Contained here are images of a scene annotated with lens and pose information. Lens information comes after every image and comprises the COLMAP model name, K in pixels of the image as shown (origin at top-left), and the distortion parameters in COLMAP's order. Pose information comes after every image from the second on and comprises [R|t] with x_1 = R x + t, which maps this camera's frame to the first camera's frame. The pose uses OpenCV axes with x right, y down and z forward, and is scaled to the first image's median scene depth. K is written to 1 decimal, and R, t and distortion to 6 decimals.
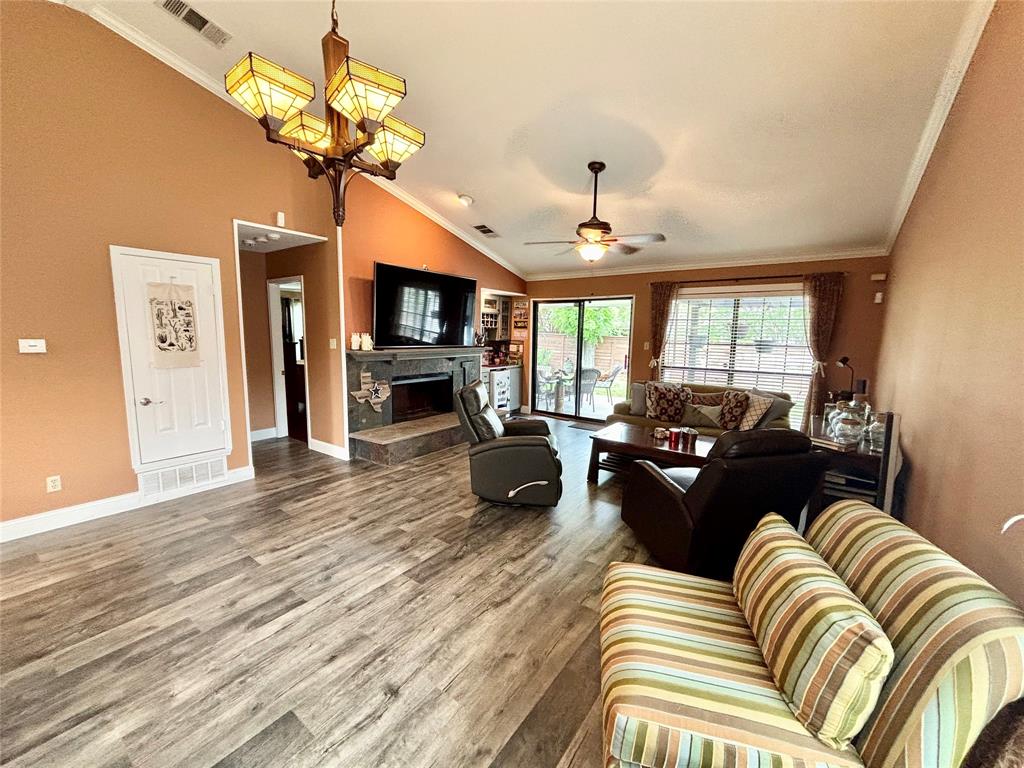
lens RADIAL K [[416.0, 0, 510.4], [0, 416.0, 382.6], [0, 0, 1]] dist [0.004003, 0.000070]
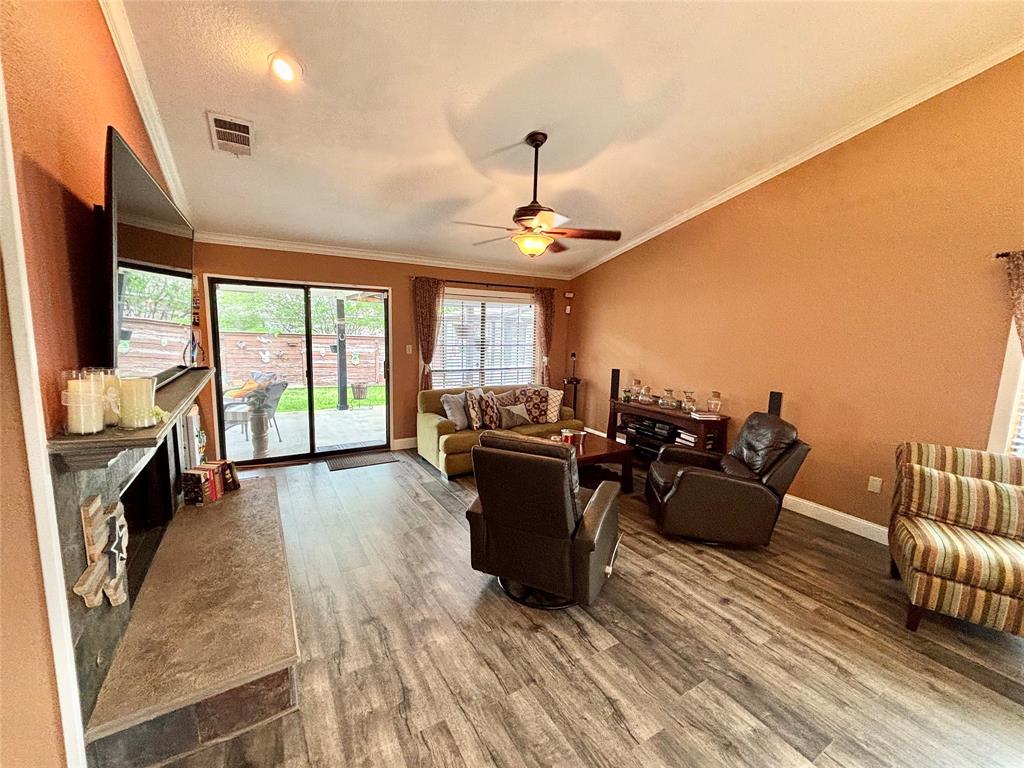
lens RADIAL K [[416.0, 0, 510.4], [0, 416.0, 382.6], [0, 0, 1]] dist [0.004003, 0.000070]
pose [[0.382578, -0.125510, 0.915359, -0.529799], [0.091546, 0.991004, 0.097620, -0.115435], [-0.919377, 0.046450, 0.390626, 0.650694]]
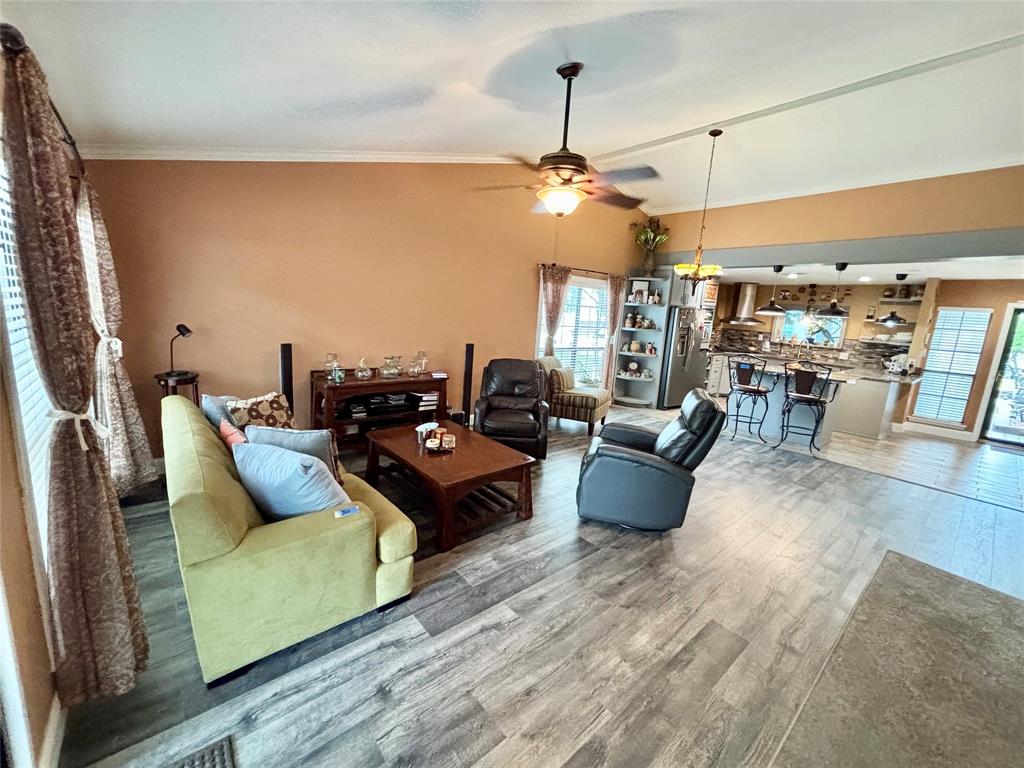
lens RADIAL K [[416.0, 0, 510.4], [0, 416.0, 382.6], [0, 0, 1]] dist [0.004003, 0.000070]
pose [[-0.969488, -0.116498, 0.215687, 0.085680], [-0.047857, 0.952876, 0.299560, -0.206101], [-0.240422, 0.280098, -0.929378, 1.534525]]
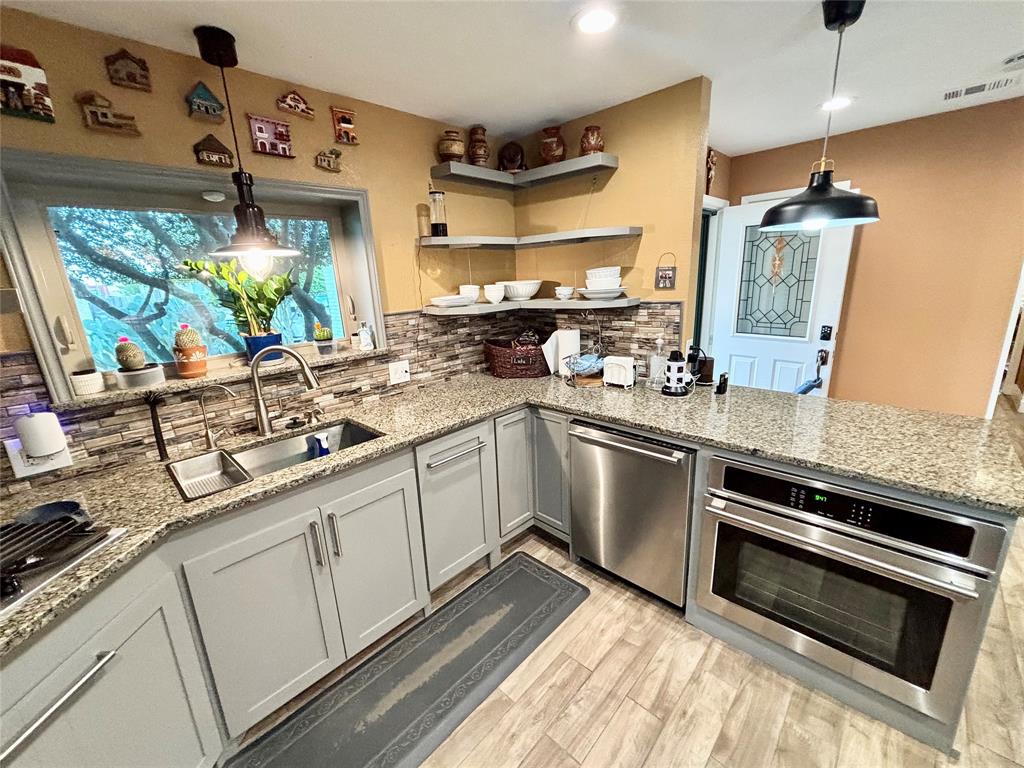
lens RADIAL K [[418.4, 0, 508.8], [0, 418.4, 384.3], [0, 0, 1]] dist [0.000124, -0.000454]
pose [[-0.130798, 0.239301, -0.962095, -0.422170], [-0.079701, 0.964753, 0.250798, 0.028000], [0.988200, 0.109484, -0.107115, -0.338423]]
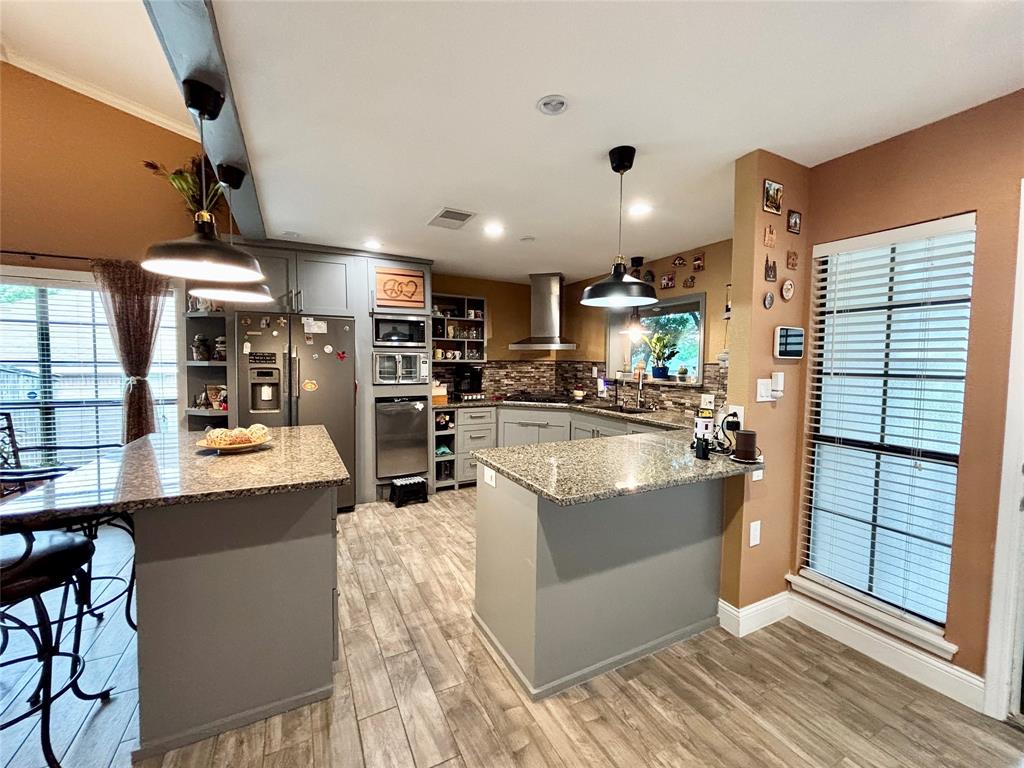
lens RADIAL K [[415.7, 0, 509.3], [0, 415.7, 384.2], [0, 0, 1]] dist [-0.001348, -0.000363]
pose [[-0.894592, -0.048649, 0.444229, -0.930736], [0.032347, 0.984400, 0.172945, -0.027532], [-0.445712, 0.169085, -0.879062, 0.341279]]
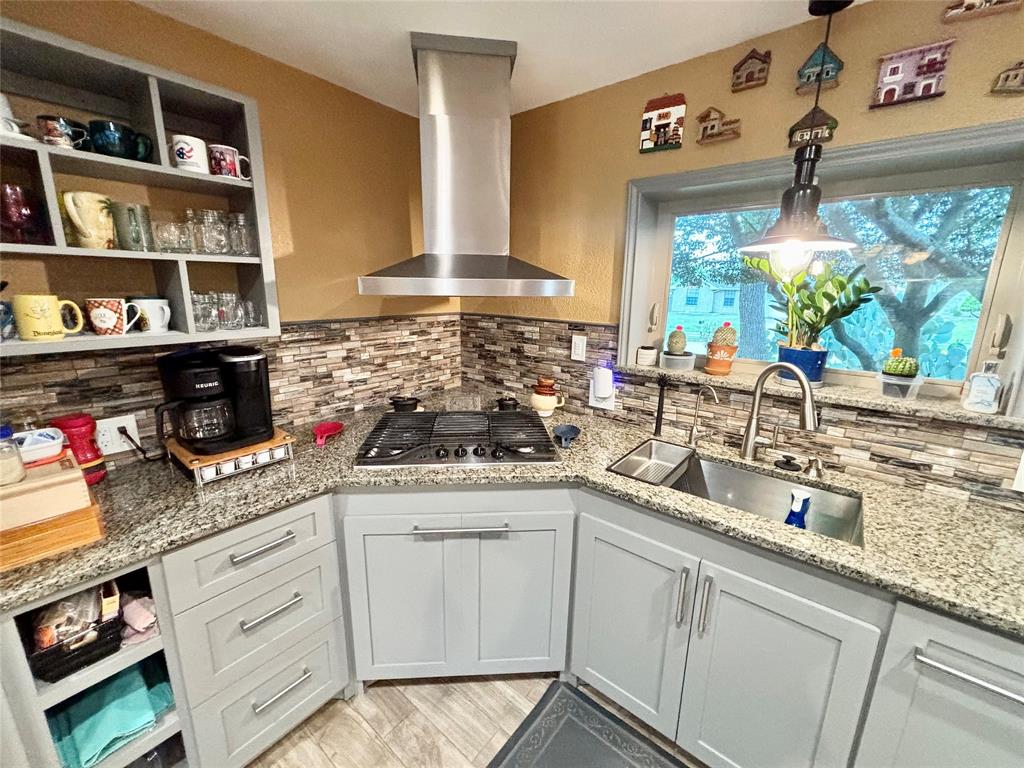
lens RADIAL K [[415.7, 0, 509.3], [0, 415.7, 384.2], [0, 0, 1]] dist [-0.001348, -0.000363]
pose [[-0.997631, -0.041847, 0.054598, -0.591164], [-0.020513, 0.938550, 0.344532, 0.020781], [-0.065661, 0.342596, -0.937186, -0.289004]]
